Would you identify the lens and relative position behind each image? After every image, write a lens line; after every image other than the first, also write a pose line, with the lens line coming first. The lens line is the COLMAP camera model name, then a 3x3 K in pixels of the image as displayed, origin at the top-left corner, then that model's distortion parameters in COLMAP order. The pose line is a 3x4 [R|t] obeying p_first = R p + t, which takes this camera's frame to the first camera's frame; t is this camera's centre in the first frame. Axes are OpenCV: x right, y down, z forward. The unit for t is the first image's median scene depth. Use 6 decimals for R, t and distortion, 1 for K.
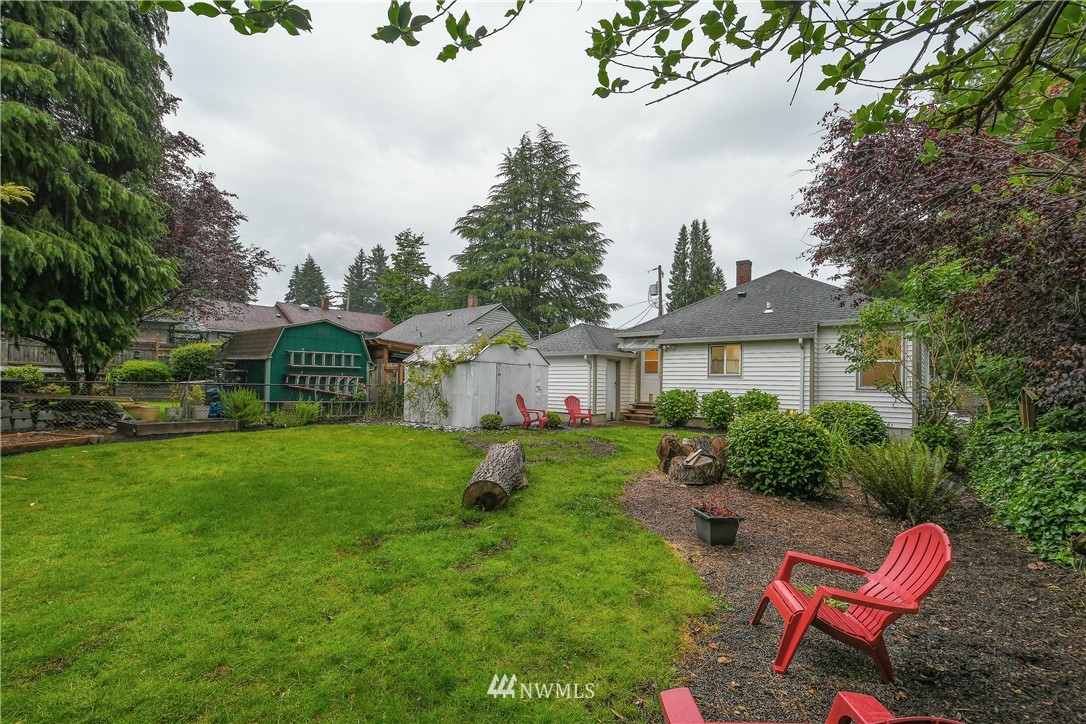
lens RADIAL K [[481.2, 0, 537.8], [0, 481.2, 396.4], [0, 0, 1]] dist [0.000699, -0.004327]
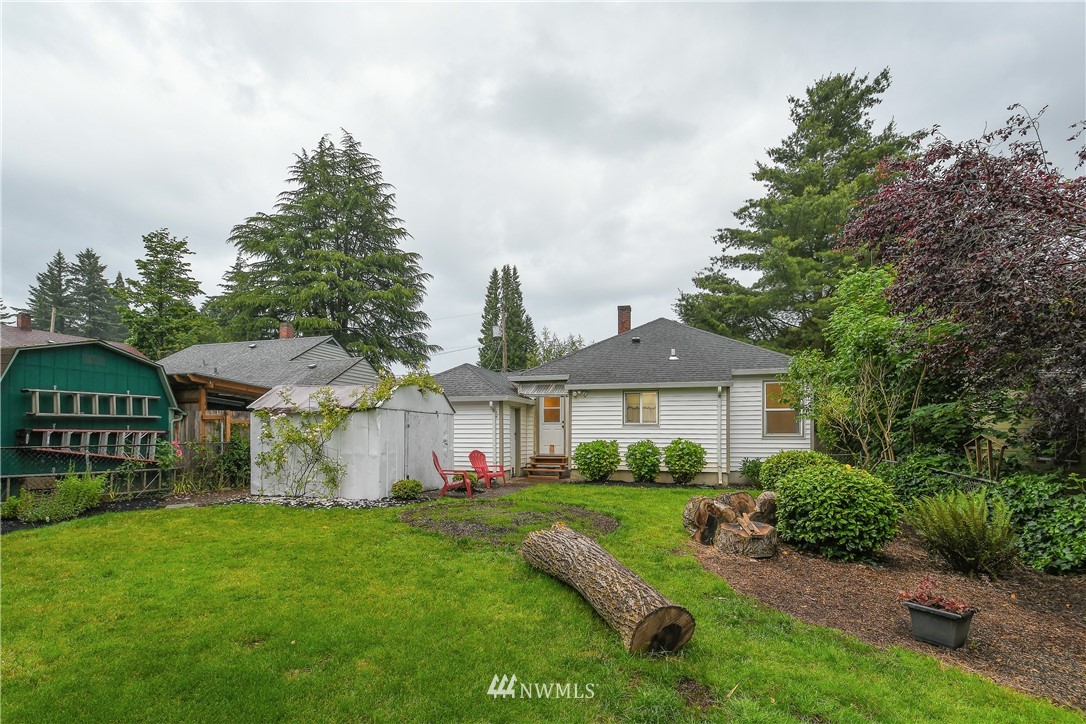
lens RADIAL K [[500.3, 0, 542.0], [0, 500.3, 448.0], [0, 0, 1]] dist [0.002384, -0.005244]
pose [[0.912484, -0.028837, 0.408095, -0.060005], [0.026048, 0.999584, 0.012391, -0.004429], [-0.408283, -0.000676, 0.912855, 0.057724]]
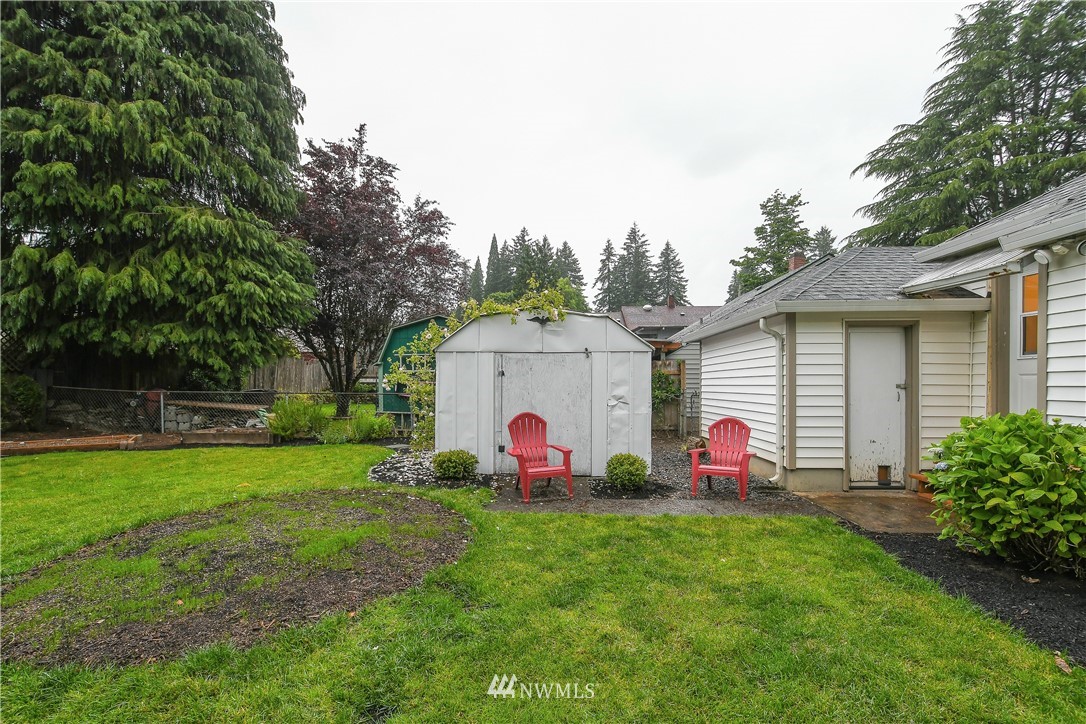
lens RADIAL K [[481.2, 0, 537.8], [0, 481.2, 396.4], [0, 0, 1]] dist [0.000699, -0.004327]
pose [[0.622806, 0.005484, -0.782357, 0.101105], [-0.011026, 0.999938, -0.001769, -0.006007], [0.782298, 0.009728, 0.622828, 0.205124]]
